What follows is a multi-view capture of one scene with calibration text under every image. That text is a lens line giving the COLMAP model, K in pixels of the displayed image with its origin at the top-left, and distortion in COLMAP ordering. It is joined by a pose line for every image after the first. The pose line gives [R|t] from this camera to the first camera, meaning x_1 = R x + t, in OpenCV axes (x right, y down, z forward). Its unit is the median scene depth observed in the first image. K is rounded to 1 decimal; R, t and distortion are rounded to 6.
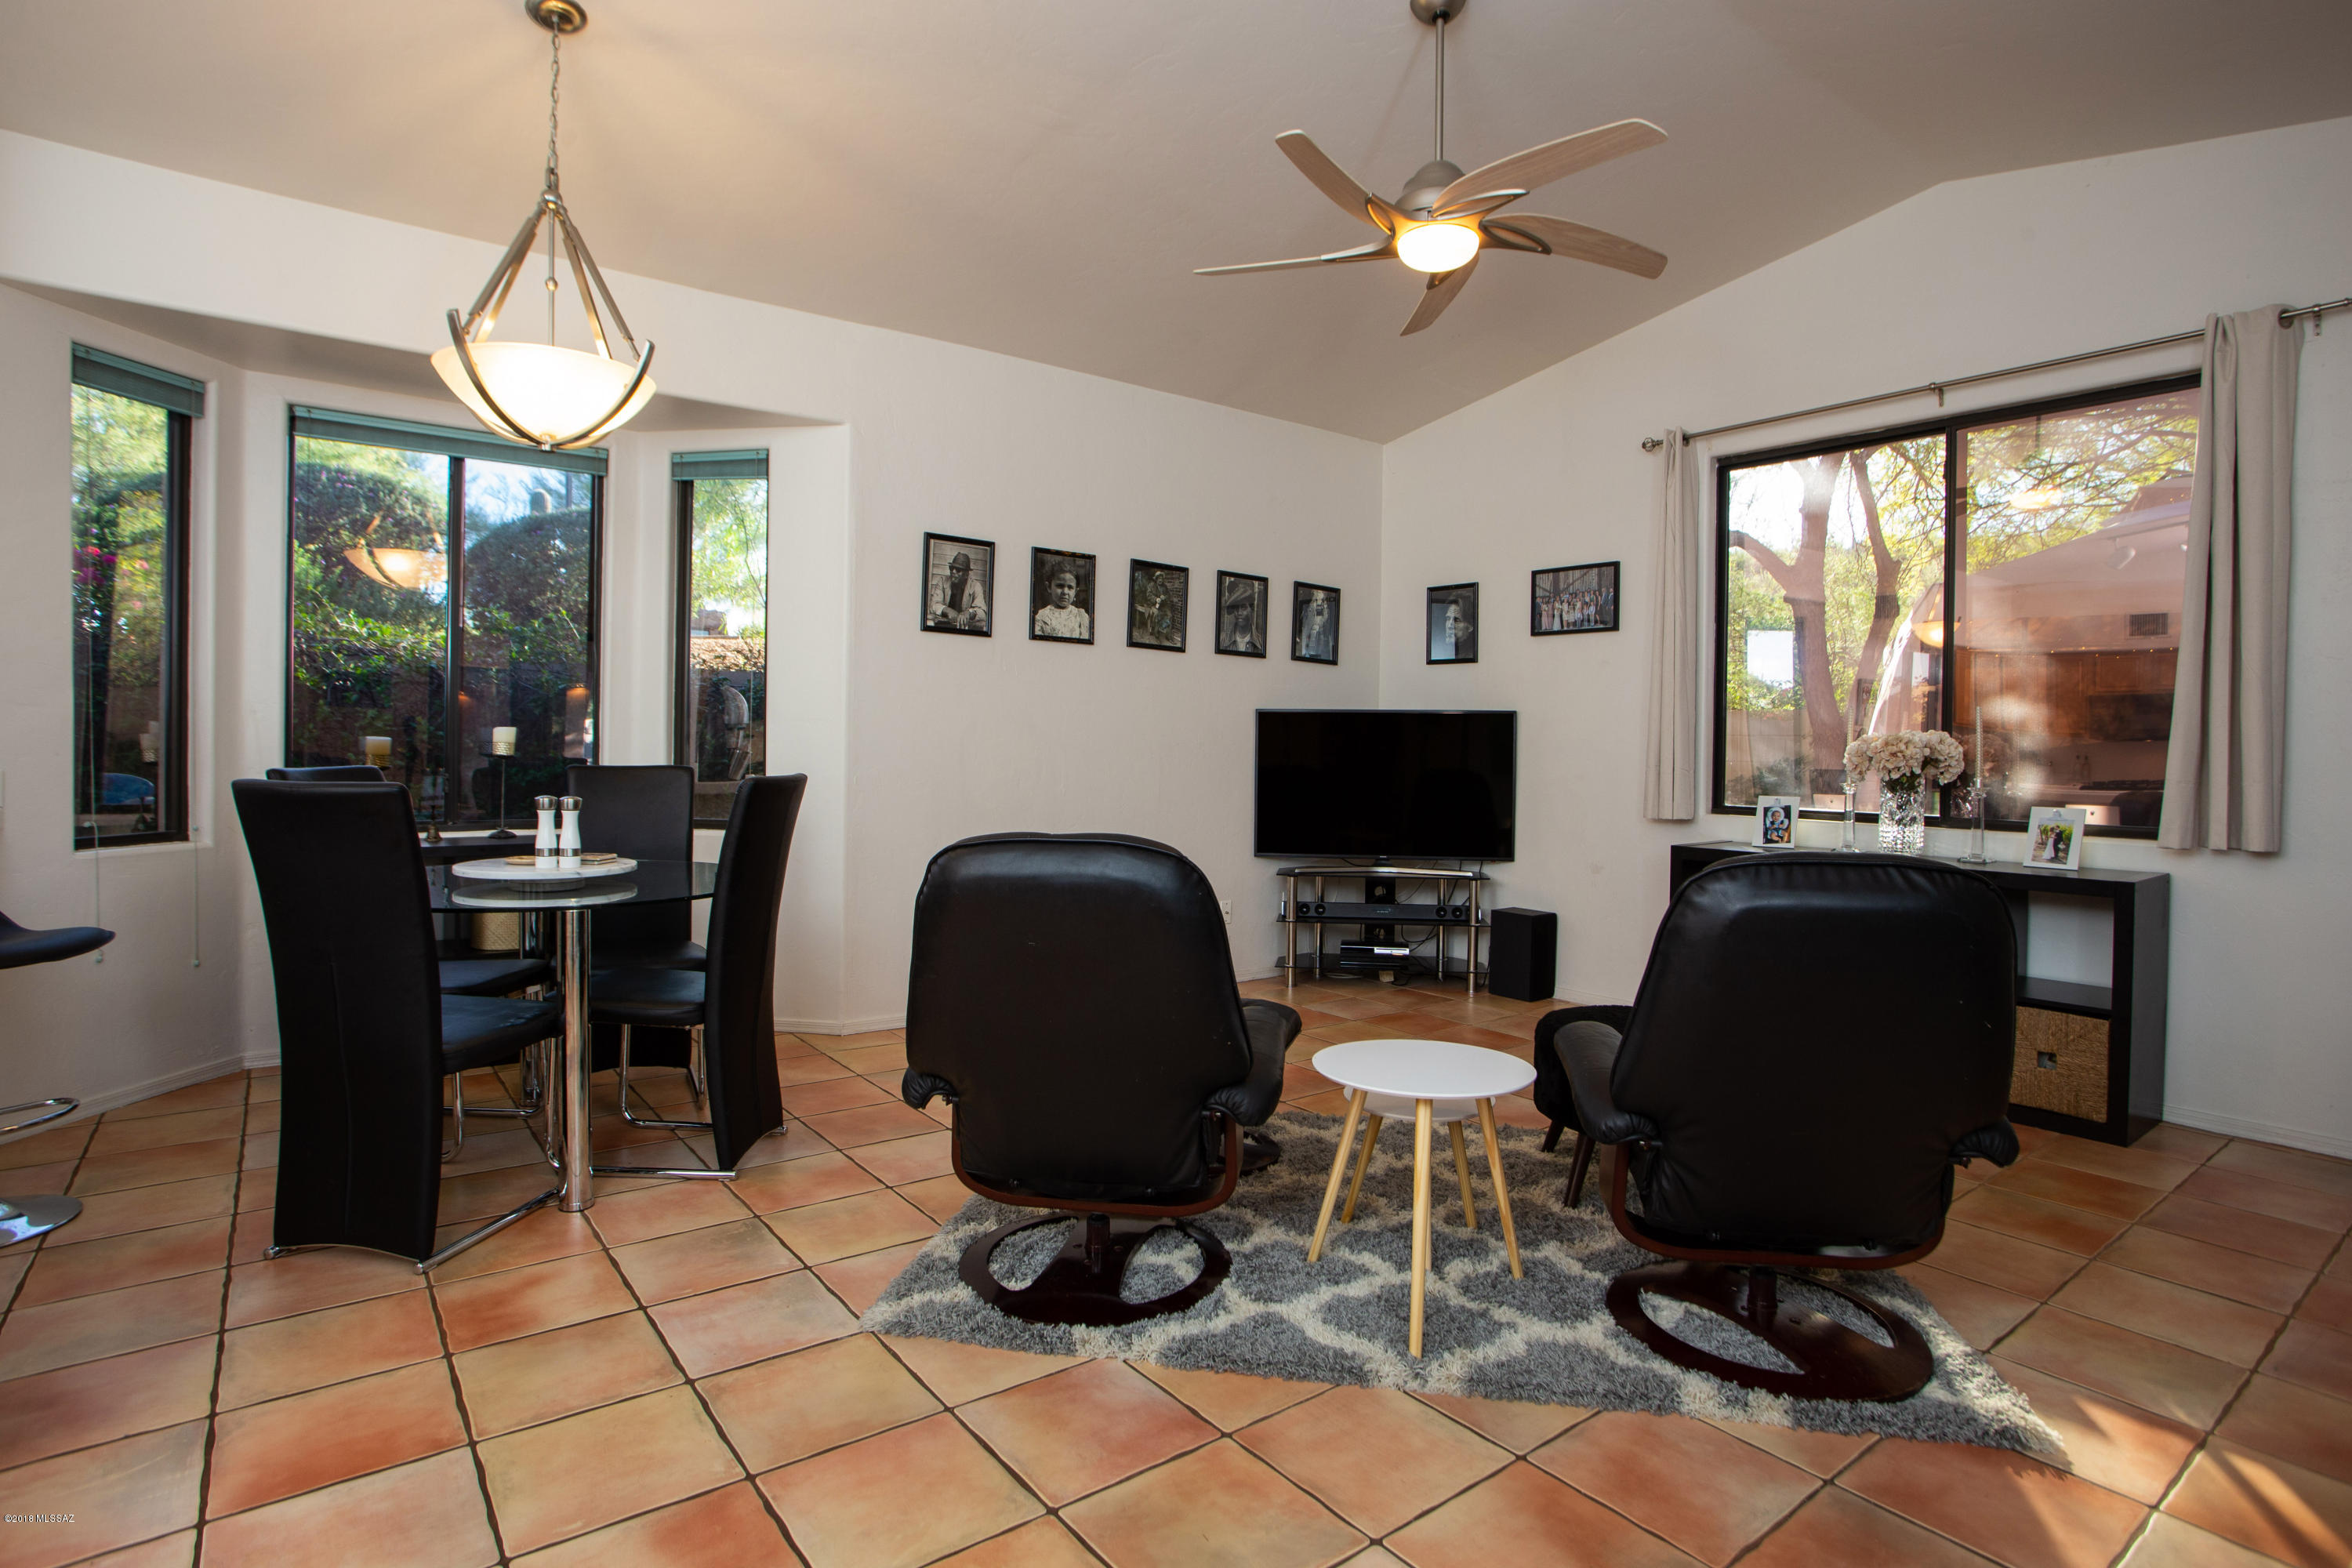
lens RADIAL K [[1225.2, 0, 1189.7], [0, 1225.2, 766.2], [0, 0, 1]] dist [-0.083514, 0.042068]
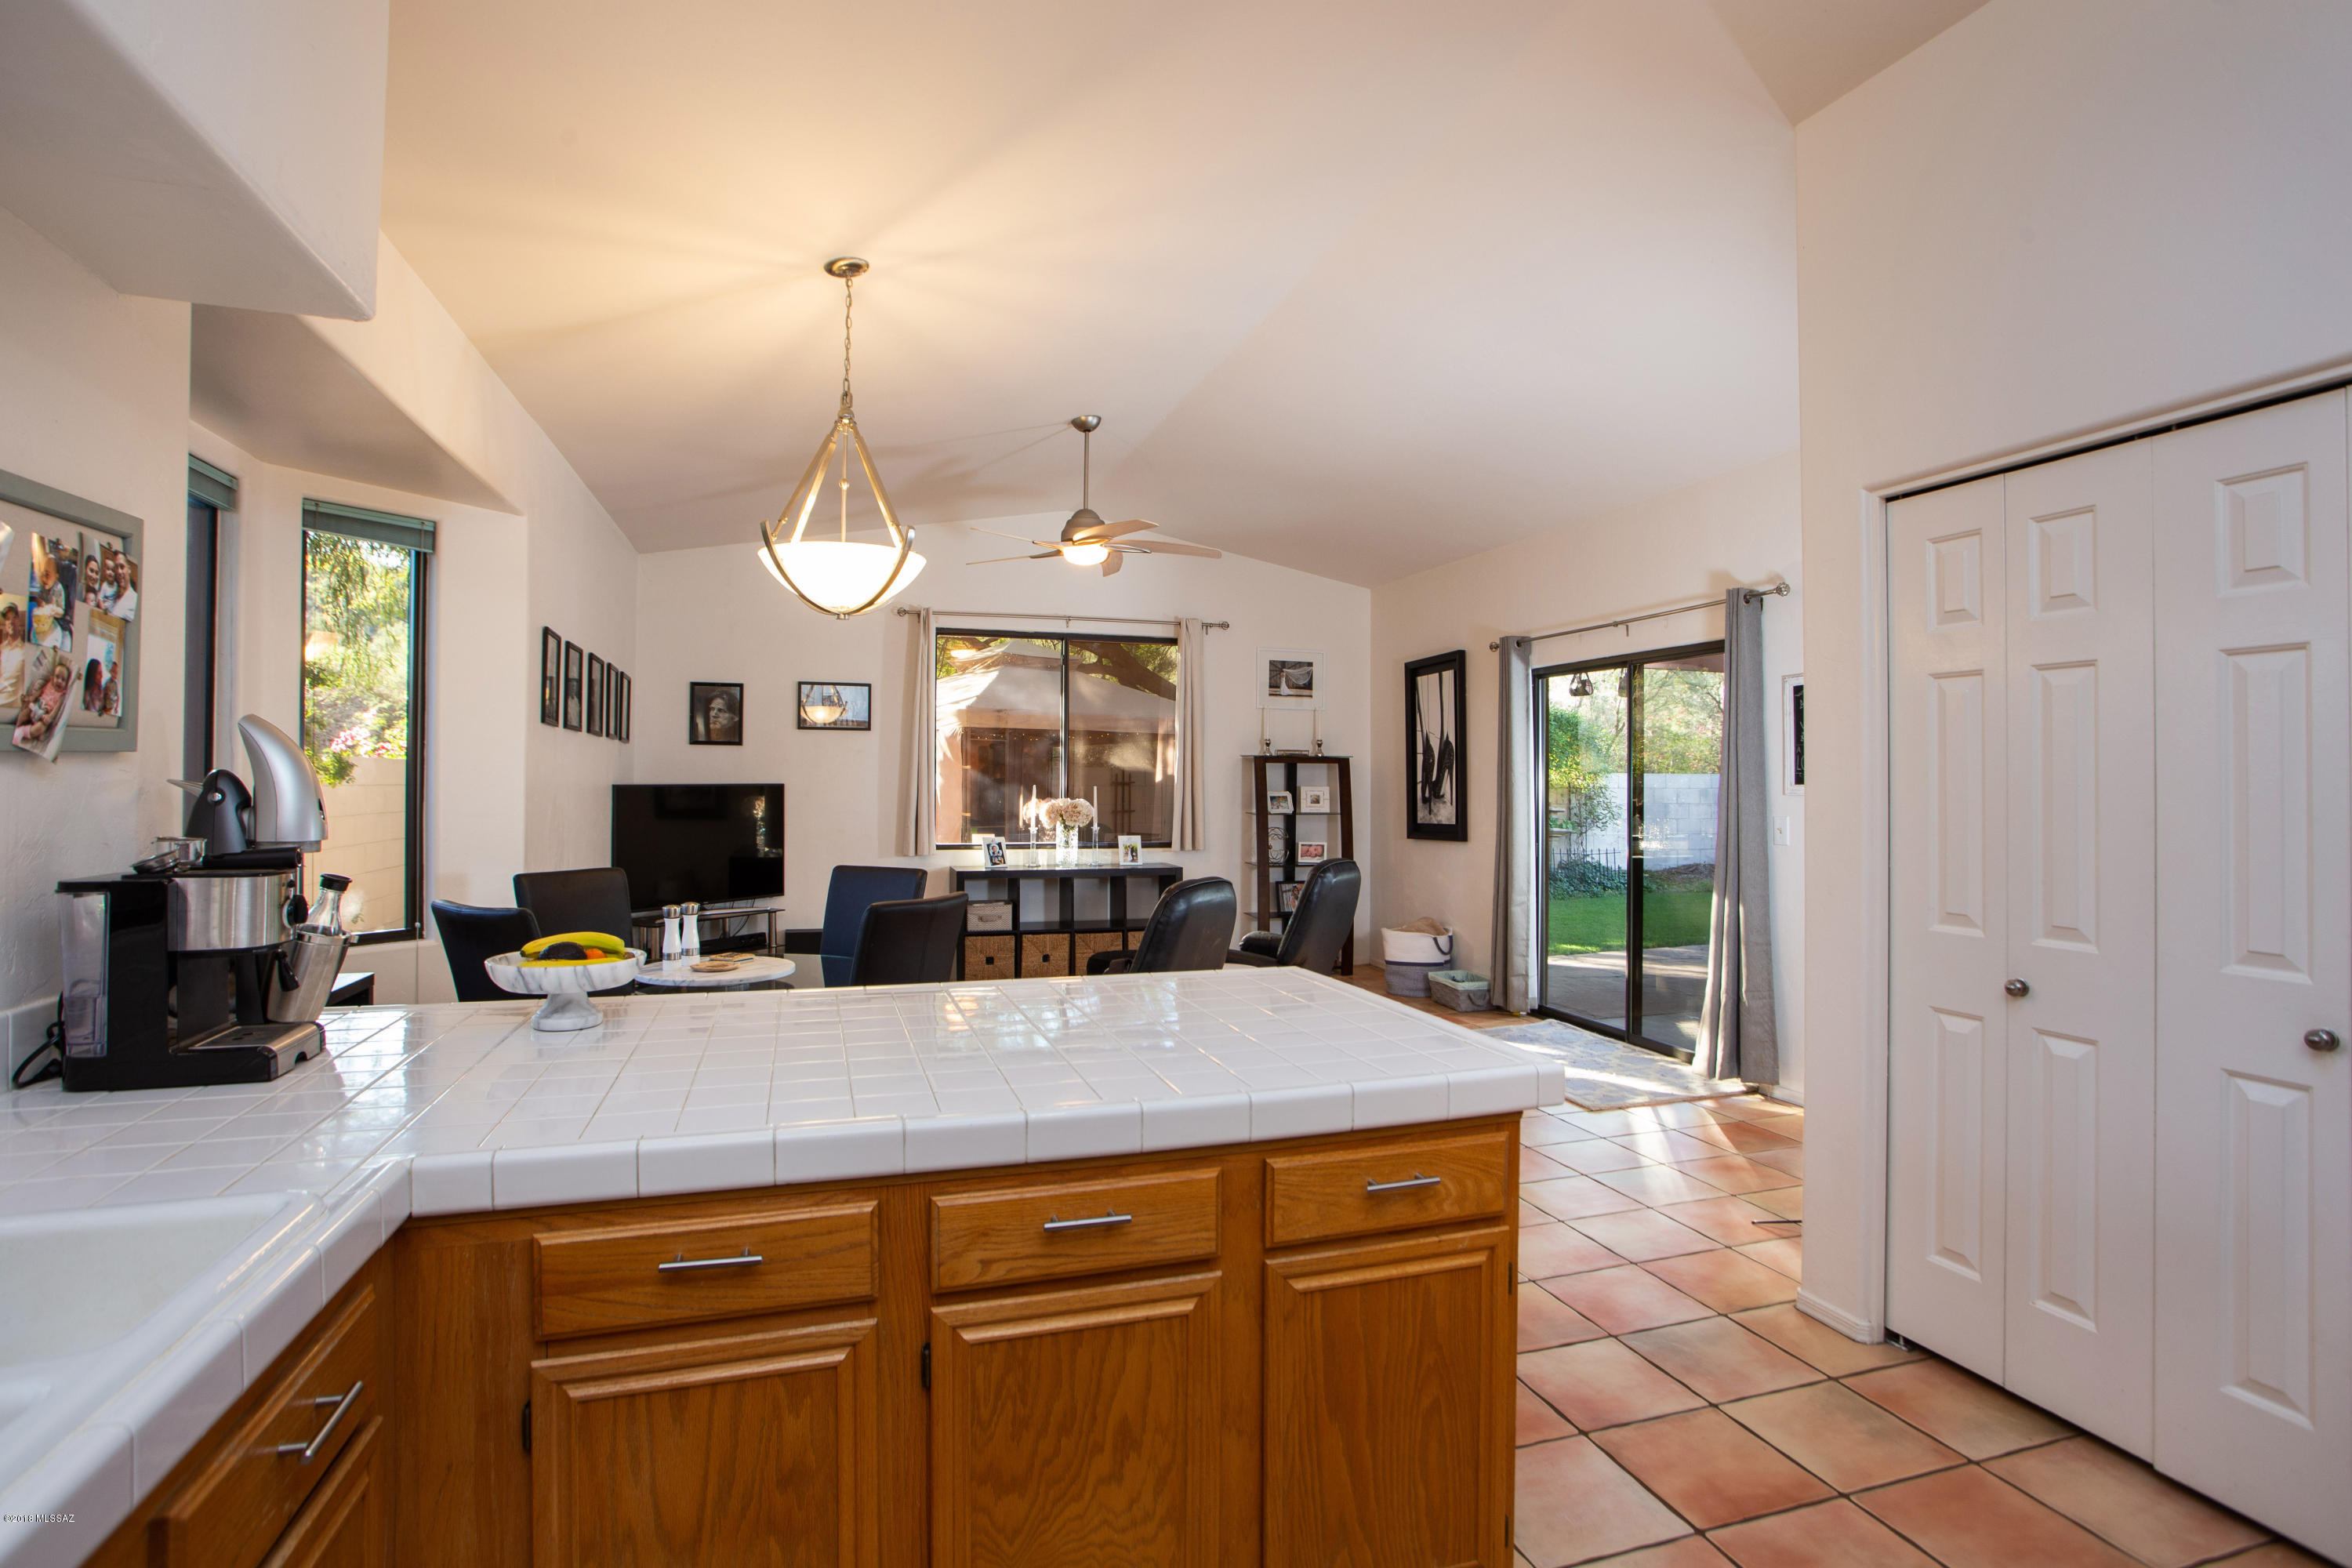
lens RADIAL K [[1158.4, 0, 1192.9], [0, 1158.4, 773.4], [0, 0, 1]] dist [-0.067338, 0.025740]
pose [[0.341676, -0.004438, 0.939807, -0.877043], [0.015064, 0.999886, -0.000755, -0.054847], [-0.939697, 0.014415, 0.341704, 0.148174]]
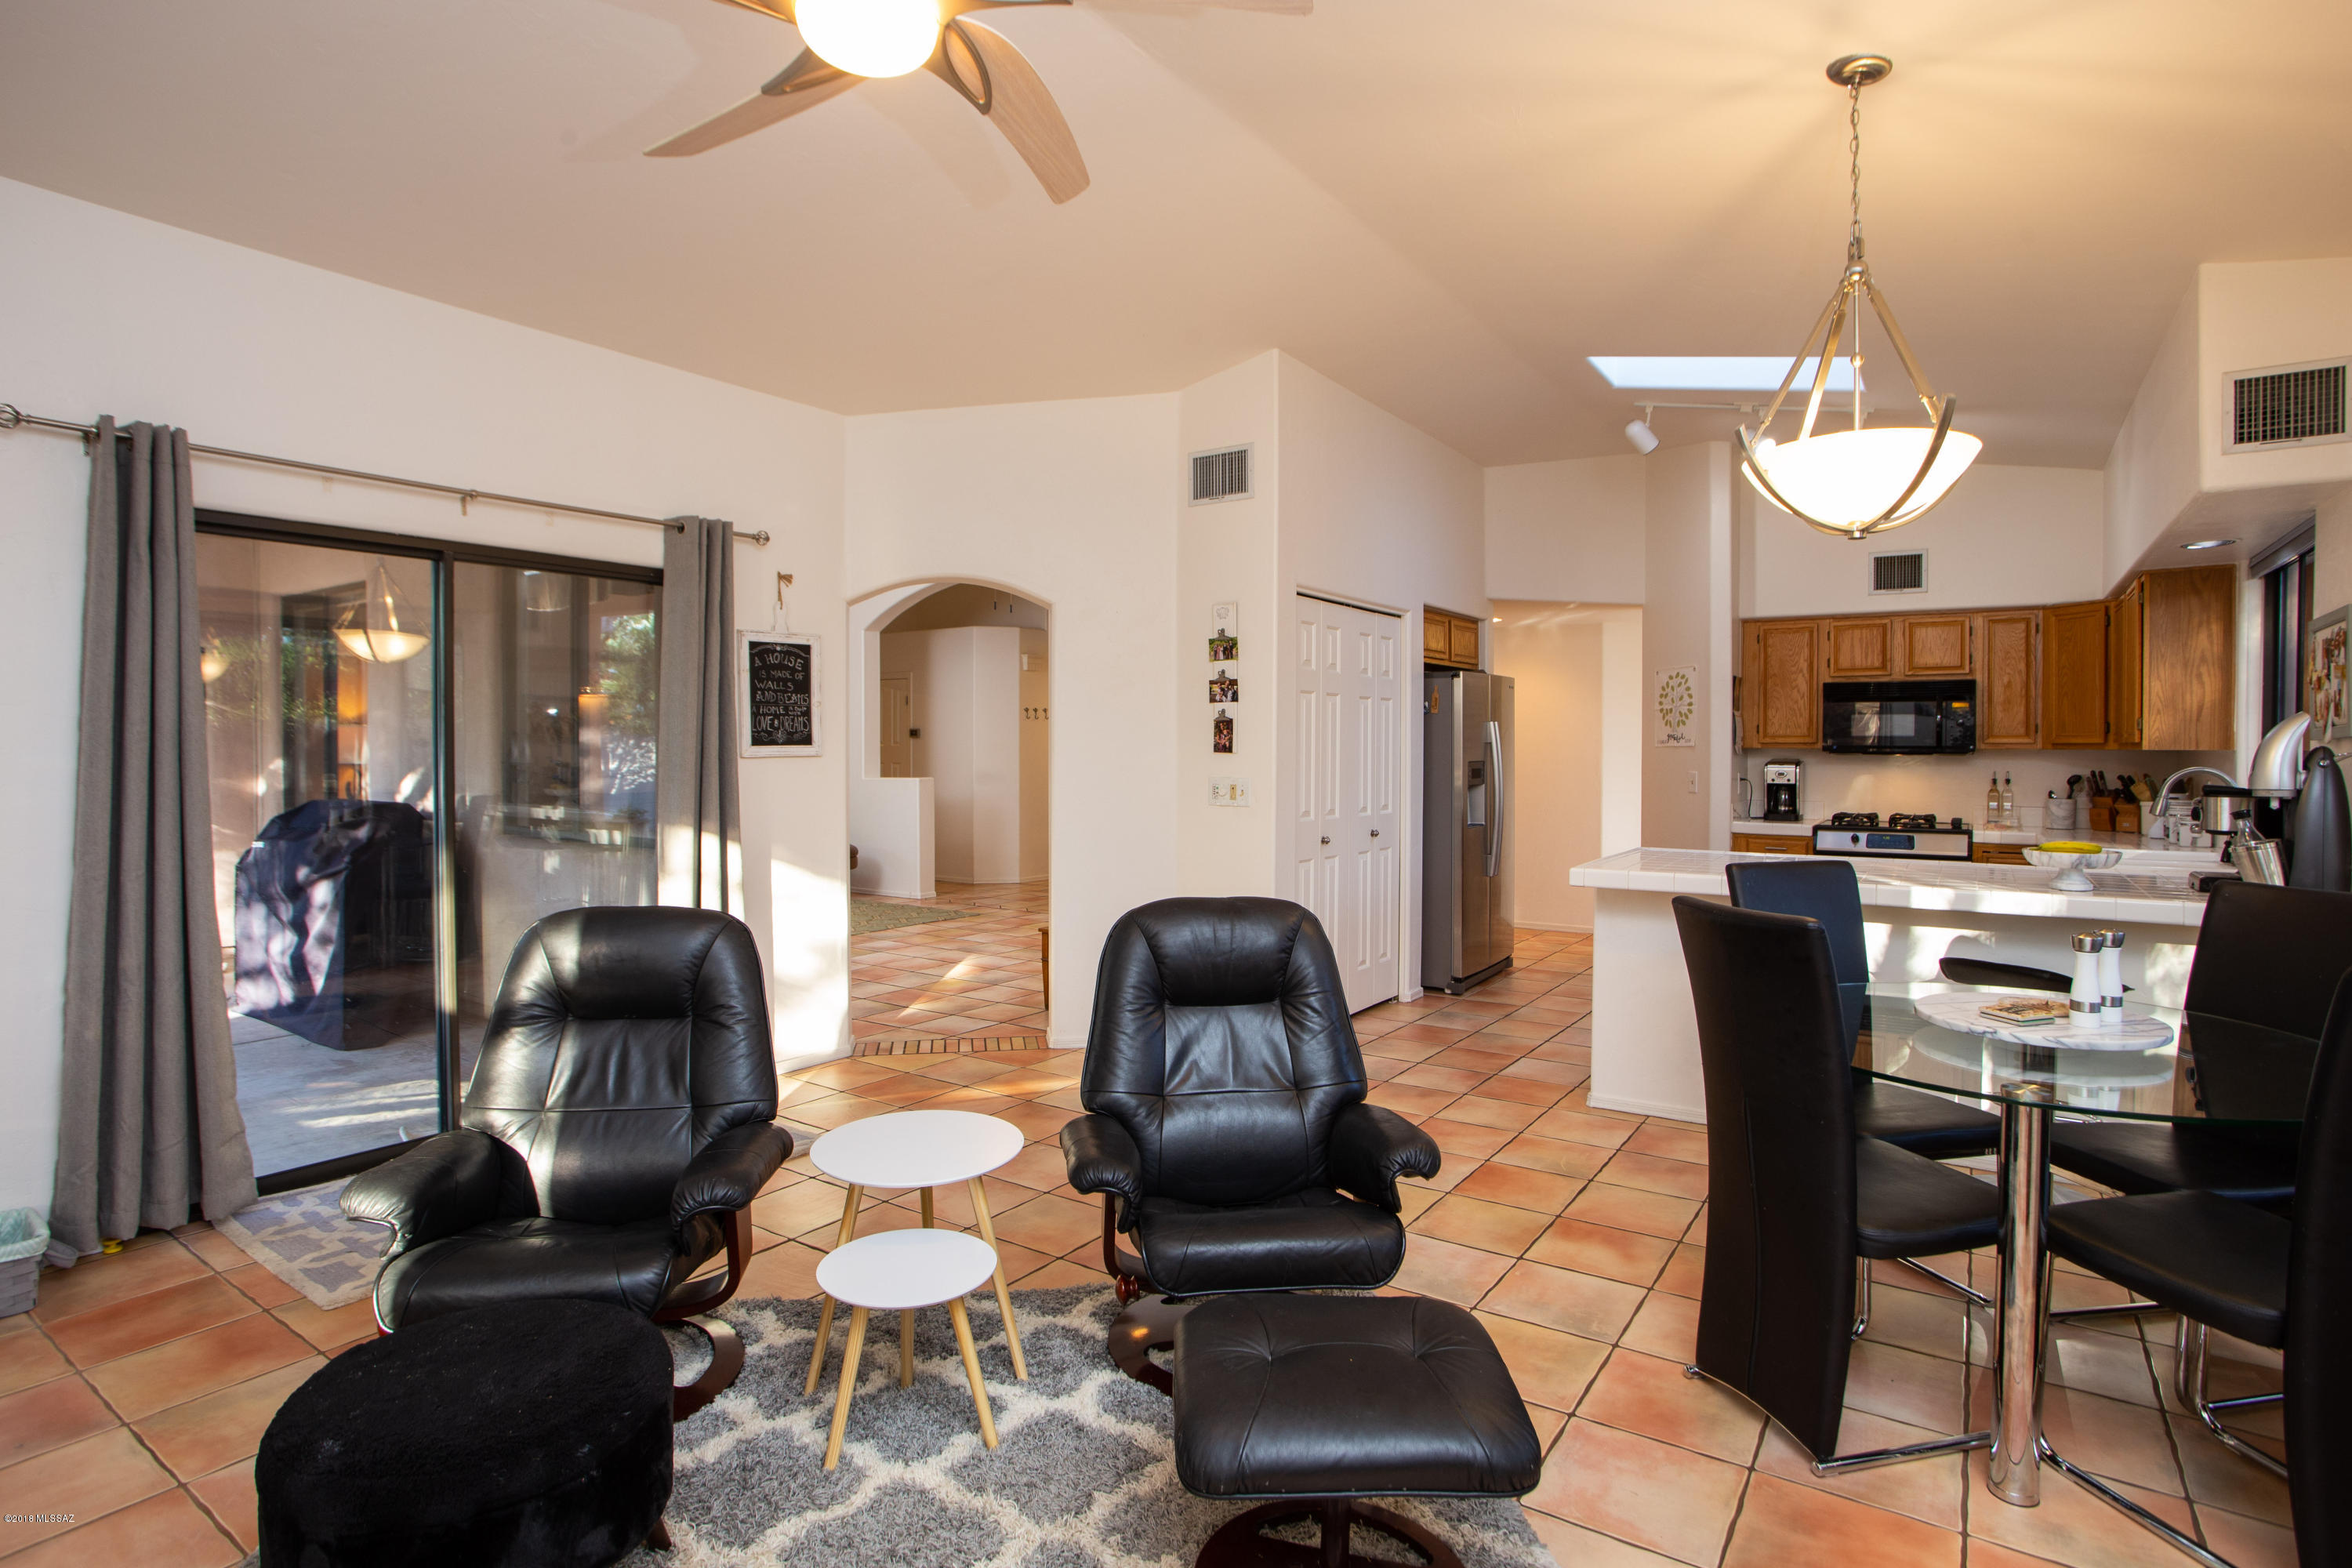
lens RADIAL K [[1178.8, 0, 1186.0], [0, 1178.8, 768.5], [0, 0, 1]] dist [-0.080693, 0.037005]
pose [[-0.951774, -0.008035, -0.306696, 0.149325], [-0.018517, 0.999339, 0.031284, -0.056770], [0.306242, 0.035455, -0.951293, 0.981978]]
